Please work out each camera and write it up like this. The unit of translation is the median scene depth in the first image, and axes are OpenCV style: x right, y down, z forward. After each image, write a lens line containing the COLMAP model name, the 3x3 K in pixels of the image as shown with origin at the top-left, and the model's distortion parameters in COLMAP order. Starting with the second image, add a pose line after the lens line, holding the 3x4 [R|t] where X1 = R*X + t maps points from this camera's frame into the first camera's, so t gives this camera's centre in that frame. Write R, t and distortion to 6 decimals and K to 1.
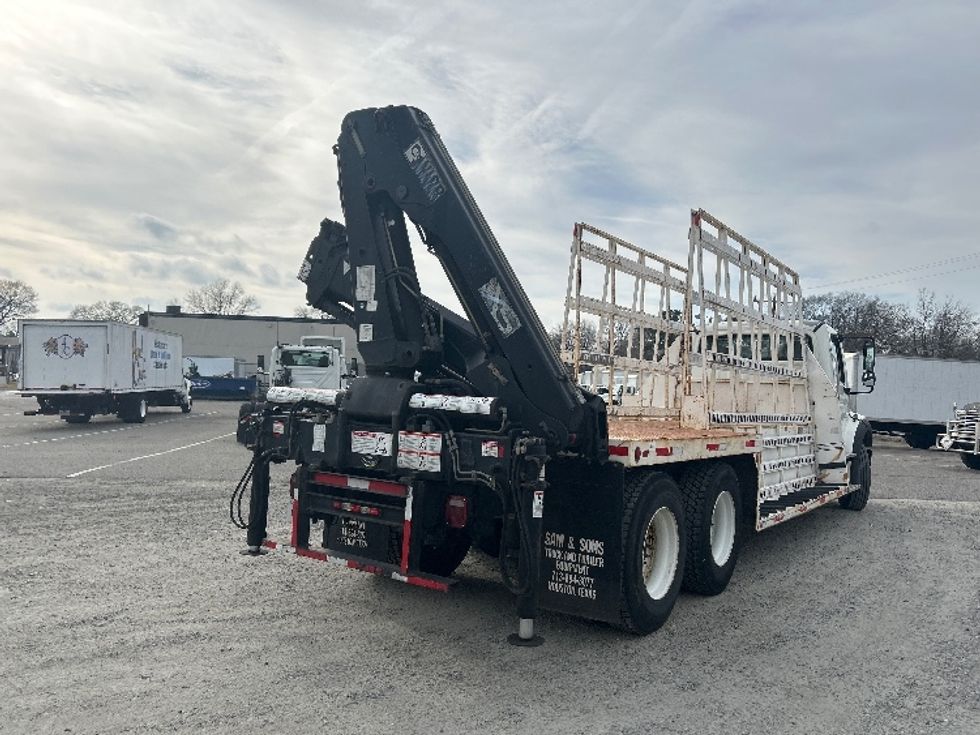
lens RADIAL K [[733.7, 0, 488.5], [0, 733.7, 377.1], [0, 0, 1]] dist [0.053438, -0.065153]
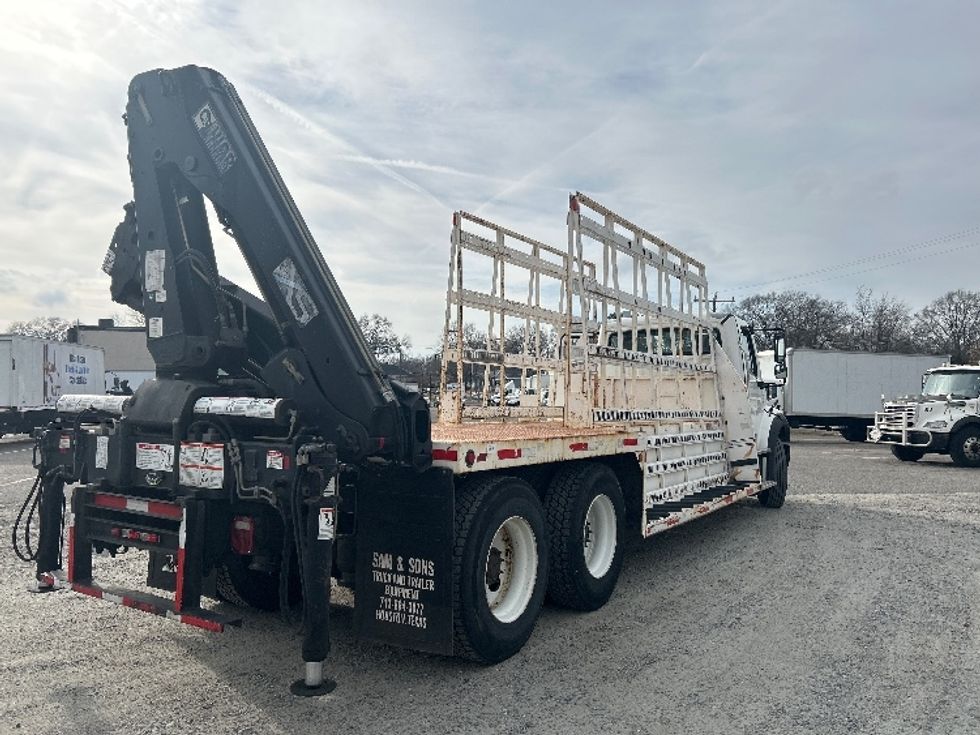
lens RADIAL K [[733.7, 0, 486.6], [0, 733.7, 367.2], [0, 0, 1]] dist [0.053438, -0.065153]
pose [[0.998154, -0.027343, 0.054235, 0.166982], [0.028568, 0.999351, -0.021926, 0.015066], [-0.053601, 0.023435, 0.998287, 0.117169]]
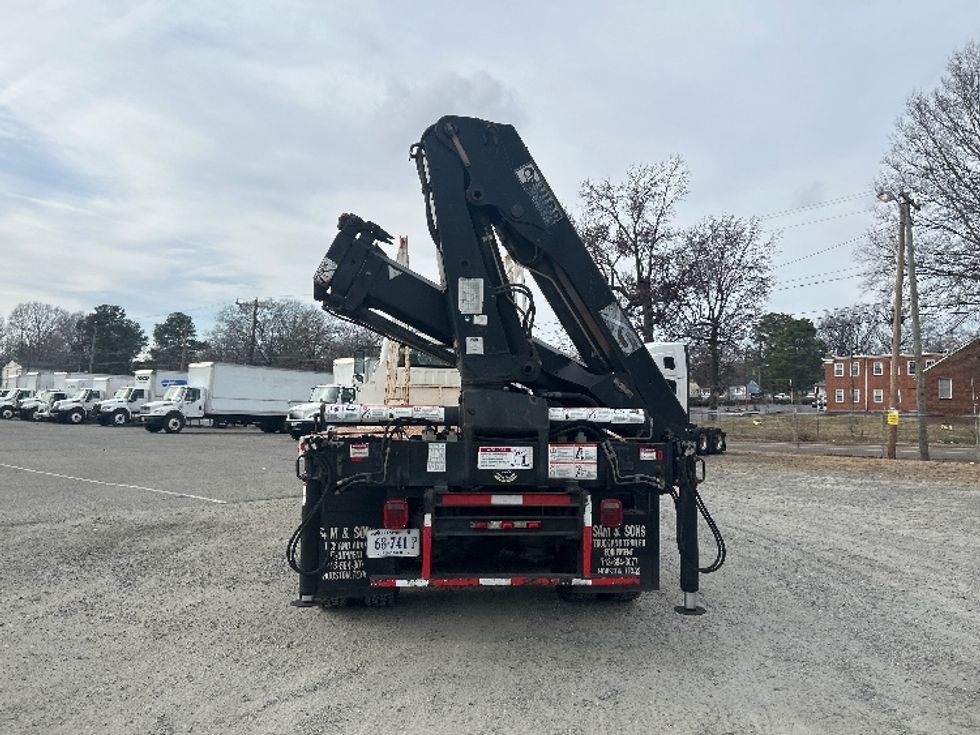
lens RADIAL K [[733.7, 0, 494.2], [0, 733.7, 370.2], [0, 0, 1]] dist [0.053438, -0.065153]
pose [[0.736391, 0.003557, 0.676547, -0.792478], [0.004307, 0.999941, -0.009946, -0.018540], [-0.676543, 0.010238, 0.736332, 0.258895]]
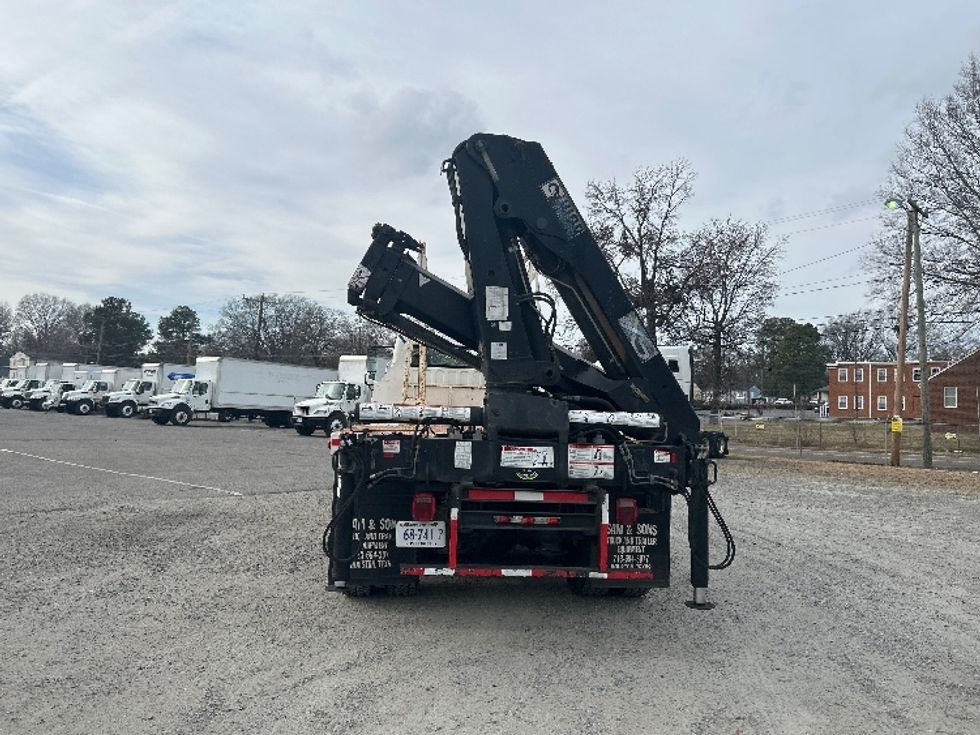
lens RADIAL K [[733.7, 0, 479.1], [0, 733.7, 369.4], [0, 0, 1]] dist [0.053438, -0.065153]
pose [[0.749733, 0.017353, 0.661513, -0.856678], [-0.014676, 0.999846, -0.009595, -0.023870], [-0.661578, -0.002514, 0.749872, 0.237873]]
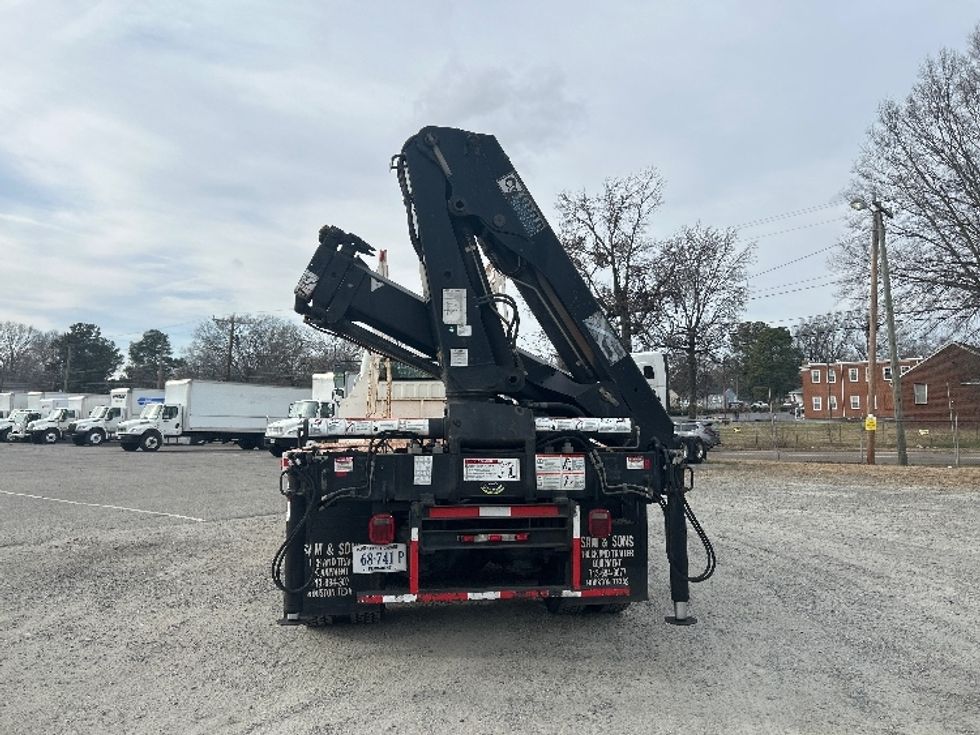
lens RADIAL K [[733.7, 0, 485.7], [0, 733.7, 372.7], [0, 0, 1]] dist [0.053438, -0.065153]
pose [[0.724564, 0.001287, 0.689206, -0.793008], [0.020656, 0.999508, -0.023583, -0.016518], [-0.688898, 0.031323, 0.724181, 0.270374]]
